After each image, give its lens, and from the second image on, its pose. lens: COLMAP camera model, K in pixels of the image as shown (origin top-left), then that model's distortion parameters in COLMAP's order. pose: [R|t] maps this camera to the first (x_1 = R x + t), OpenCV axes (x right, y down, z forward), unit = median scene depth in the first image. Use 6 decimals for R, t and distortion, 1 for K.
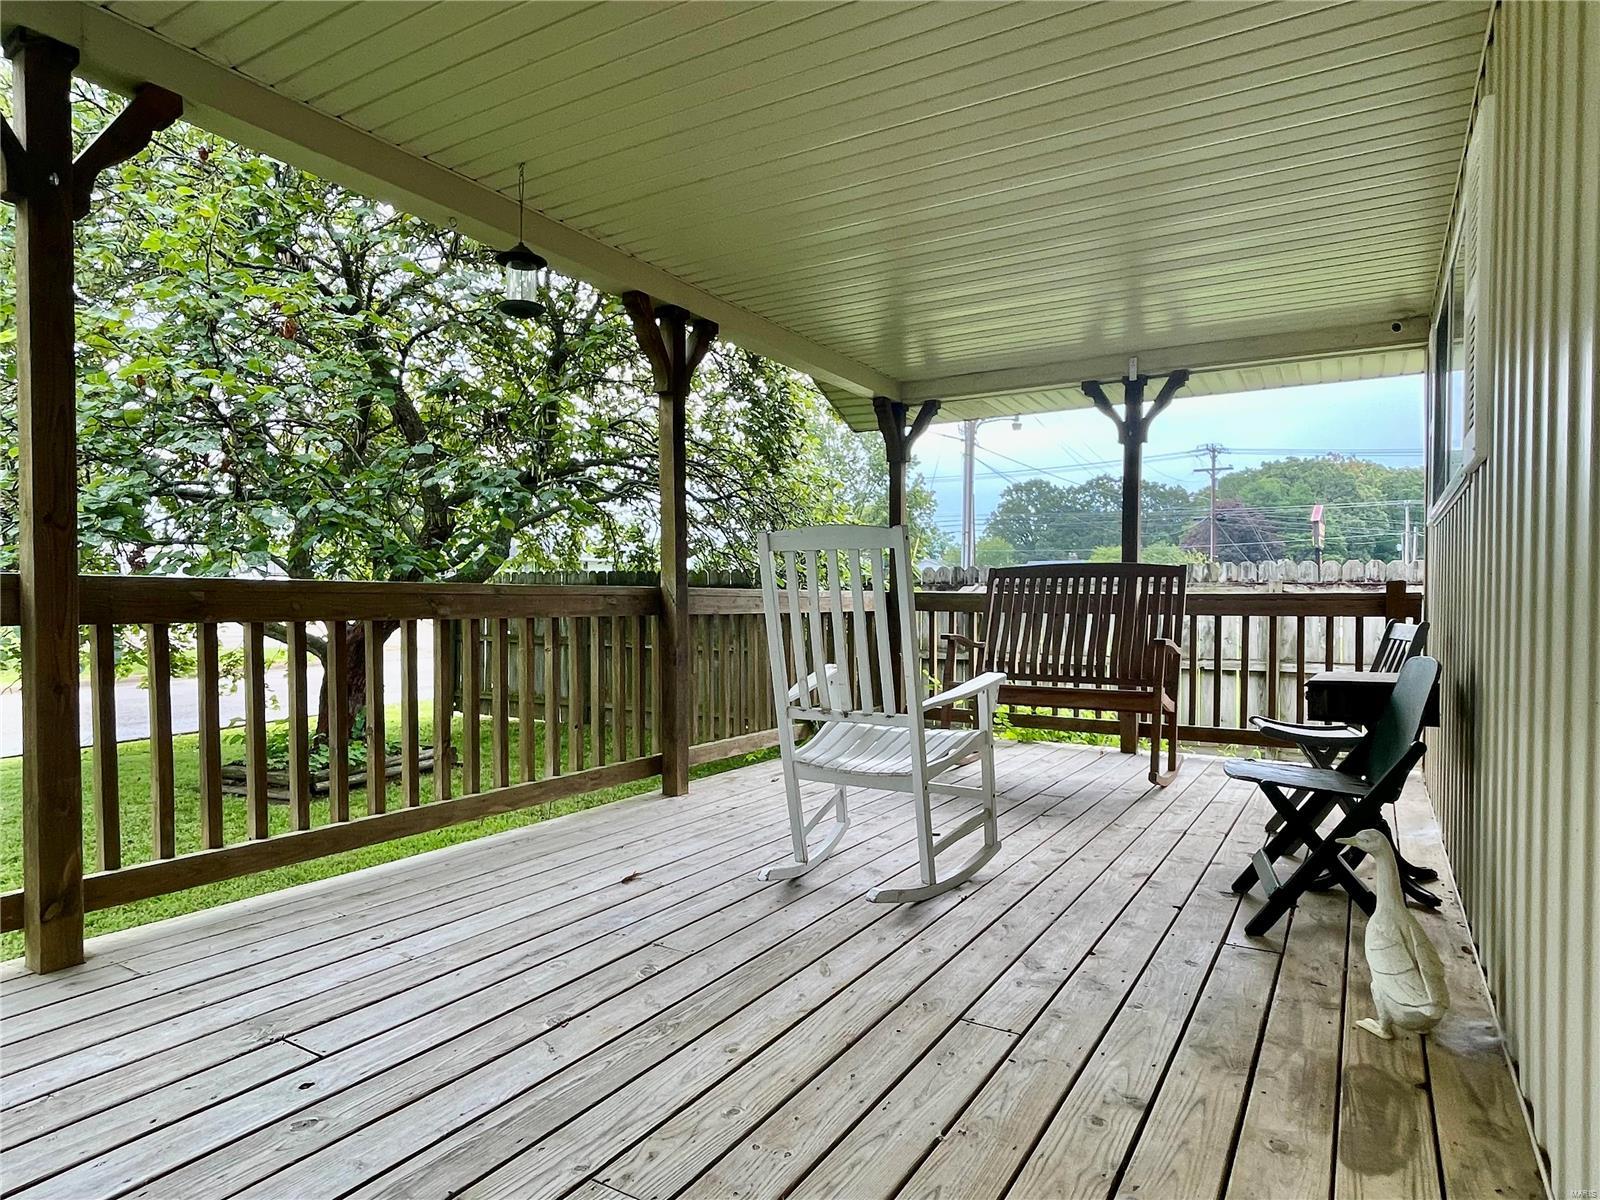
lens RADIAL K [[947.6, 0, 792.0], [0, 947.6, 611.0], [0, 0, 1]] dist [-0.008638, -0.003523]
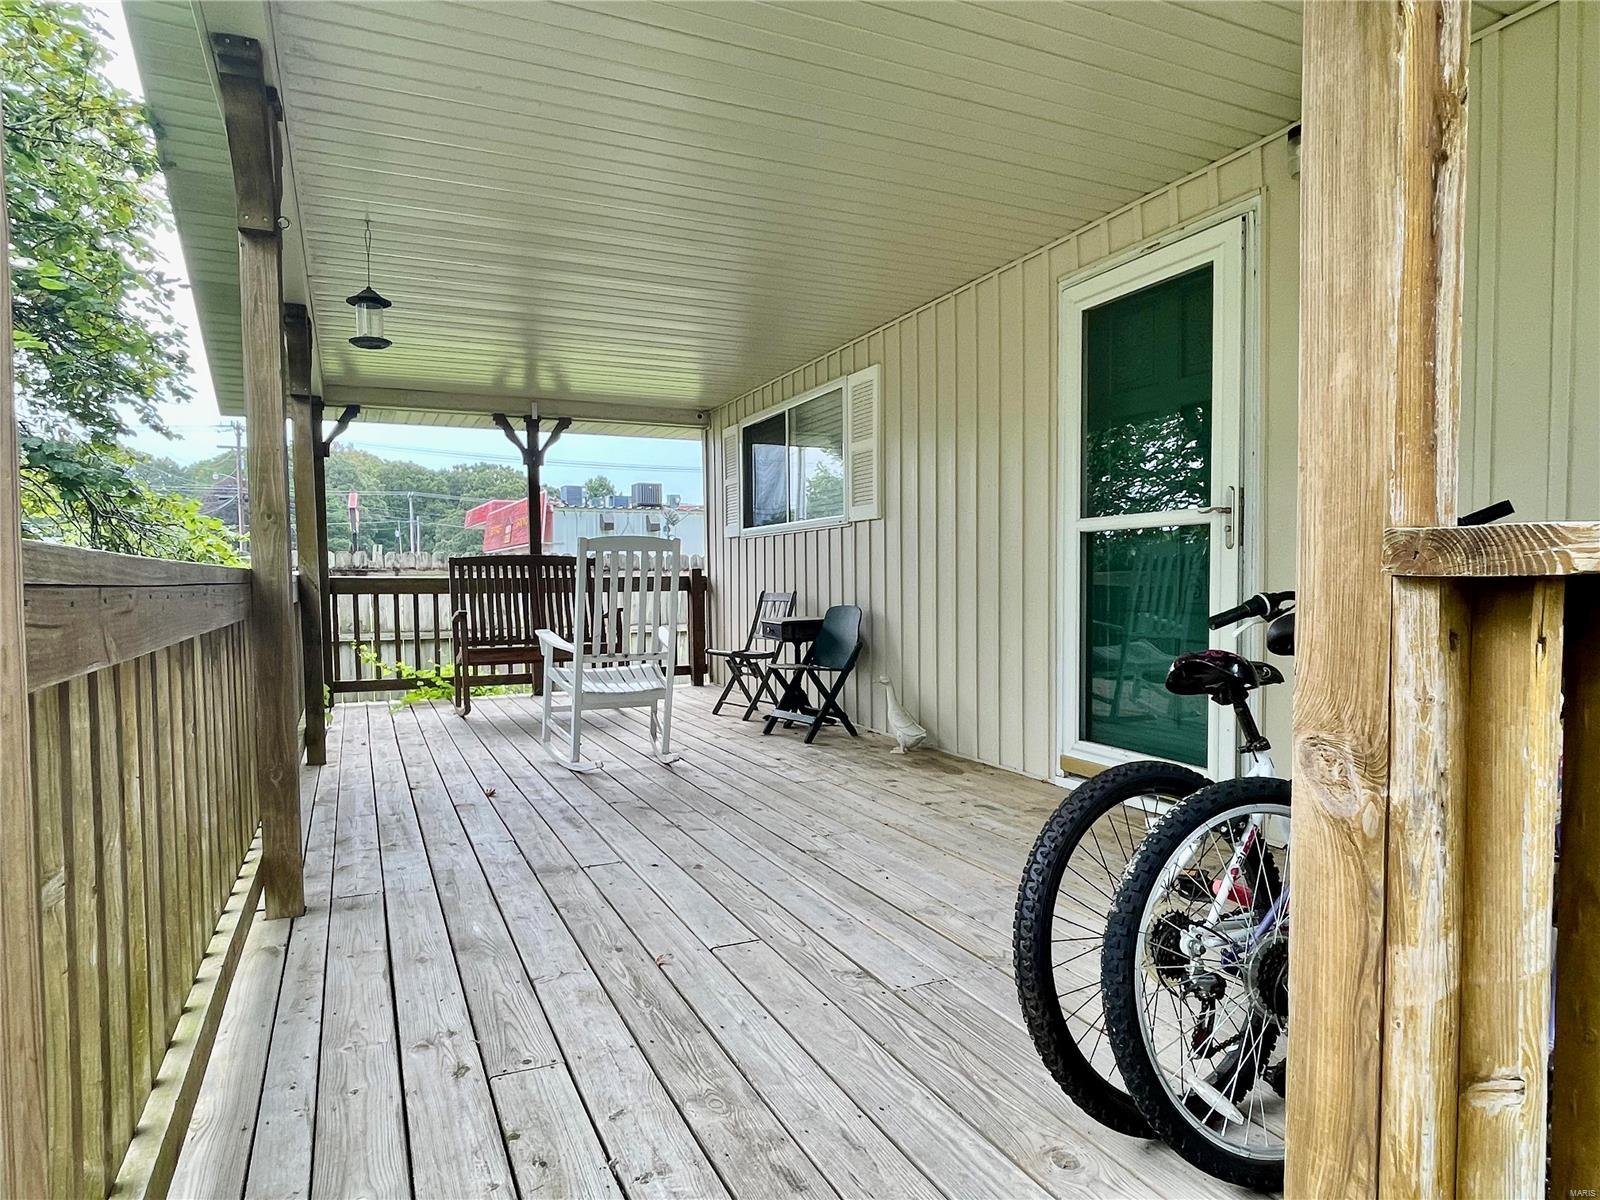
lens RADIAL K [[947.6, 0, 813.4], [0, 947.6, 627.2], [0, 0, 1]] dist [-0.008638, -0.003523]
pose [[0.536221, -0.052239, 0.842460, -0.565252], [0.022415, 0.998612, 0.047655, -0.003074], [-0.843780, -0.006670, 0.536648, -0.056745]]
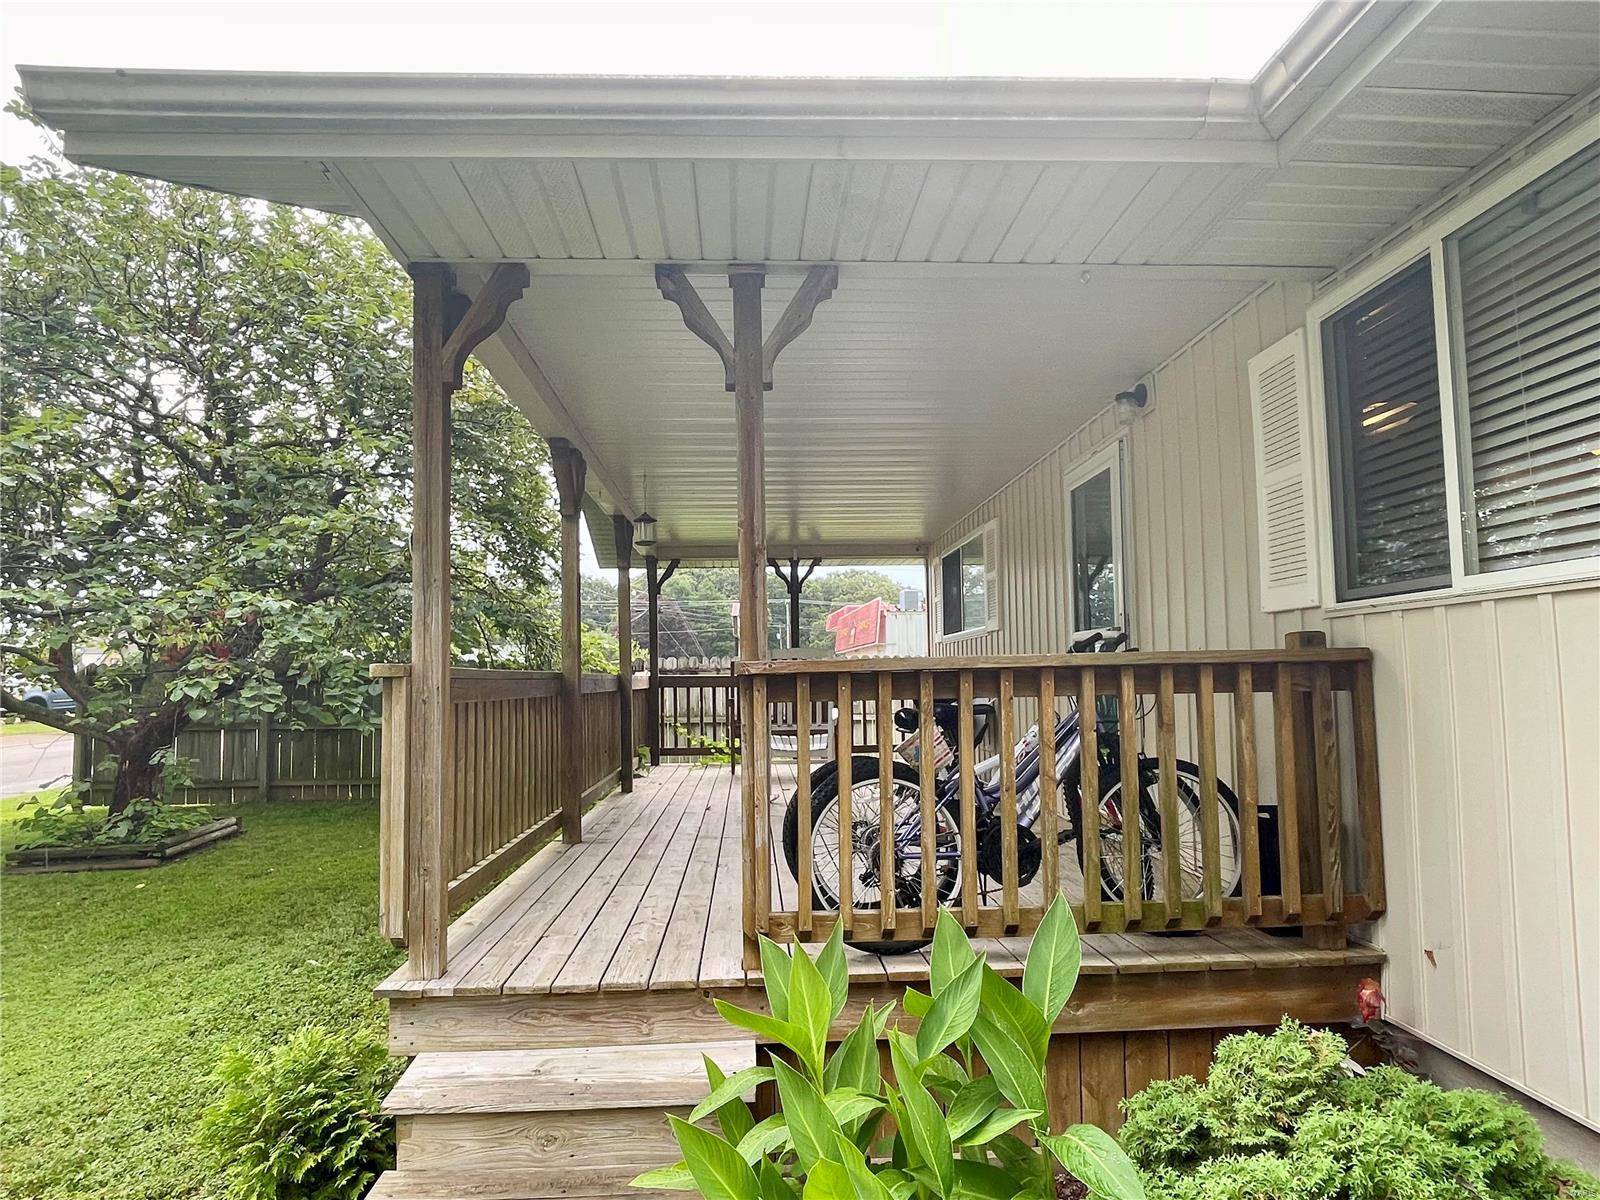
lens RADIAL K [[947.6, 0, 805.3], [0, 947.6, 628.0], [0, 0, 1]] dist [-0.008638, -0.003523]
pose [[0.817240, 0.016039, 0.576074, -0.676032], [0.024865, 0.997700, -0.063052, 0.006512], [-0.575760, 0.065852, 0.814962, -0.504005]]
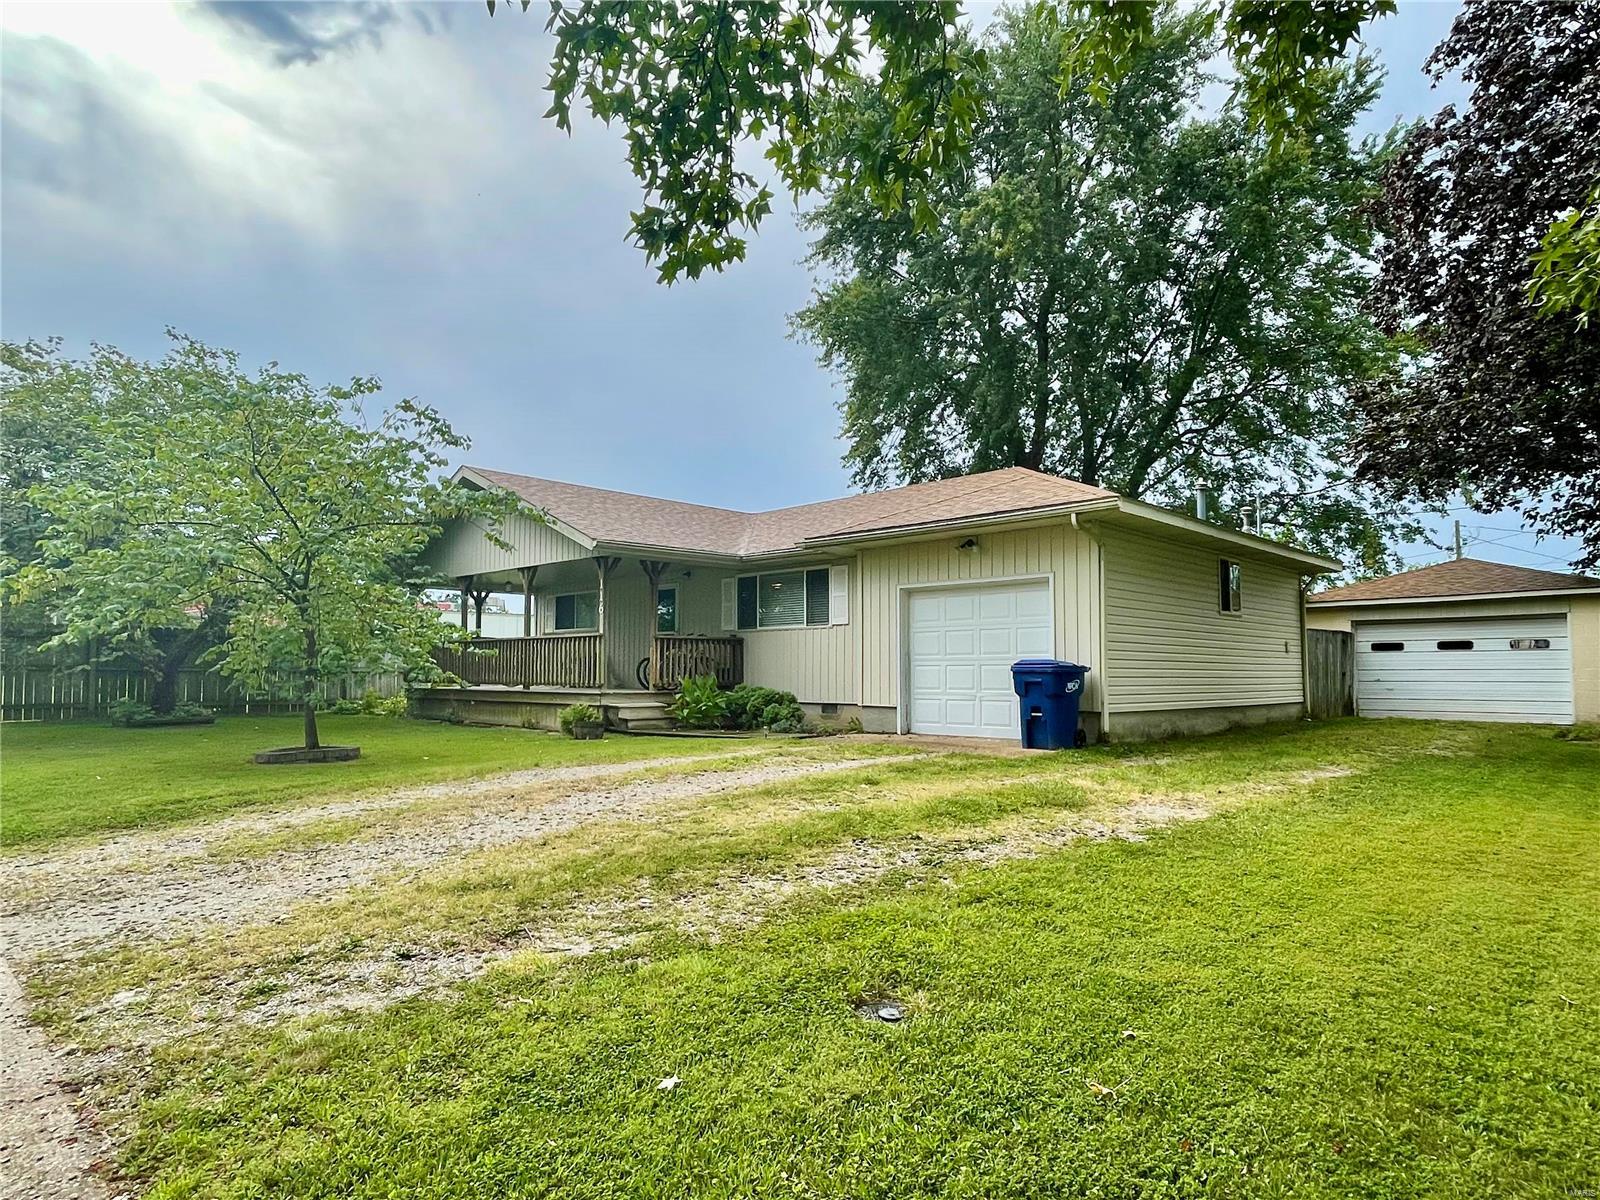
lens RADIAL K [[947.6, 0, 775.6], [0, 947.6, 626.7], [0, 0, 1]] dist [-0.008638, -0.003523]
pose [[0.233581, 0.048442, 0.971130, -3.147641], [0.007433, 0.998640, -0.051602, 0.118064], [-0.972309, 0.019272, 0.232903, -1.089372]]
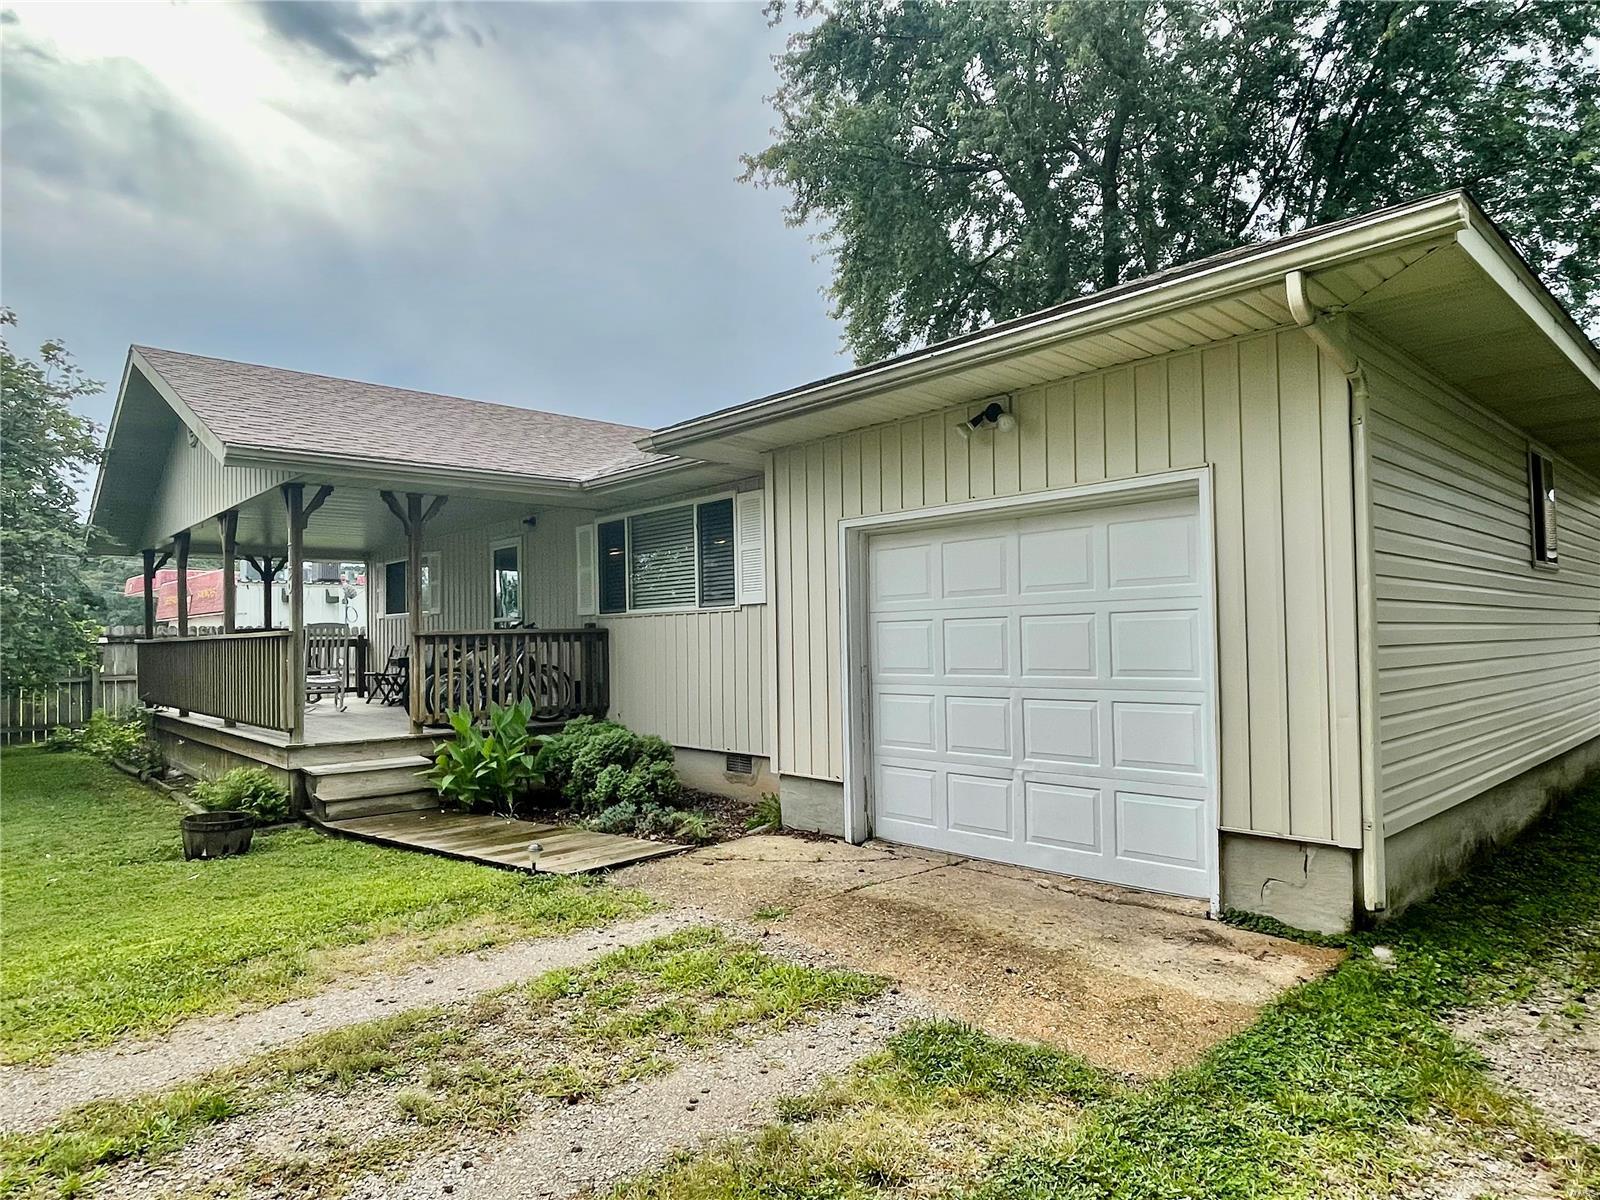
lens RADIAL K [[947.6, 0, 788.7], [0, 947.6, 616.6], [0, 0, 1]] dist [-0.008638, -0.003523]
pose [[0.271862, 0.019466, 0.962139, -1.740388], [0.025811, 0.999288, -0.027511, 0.027367], [-0.961990, 0.032313, 0.271166, -1.069603]]
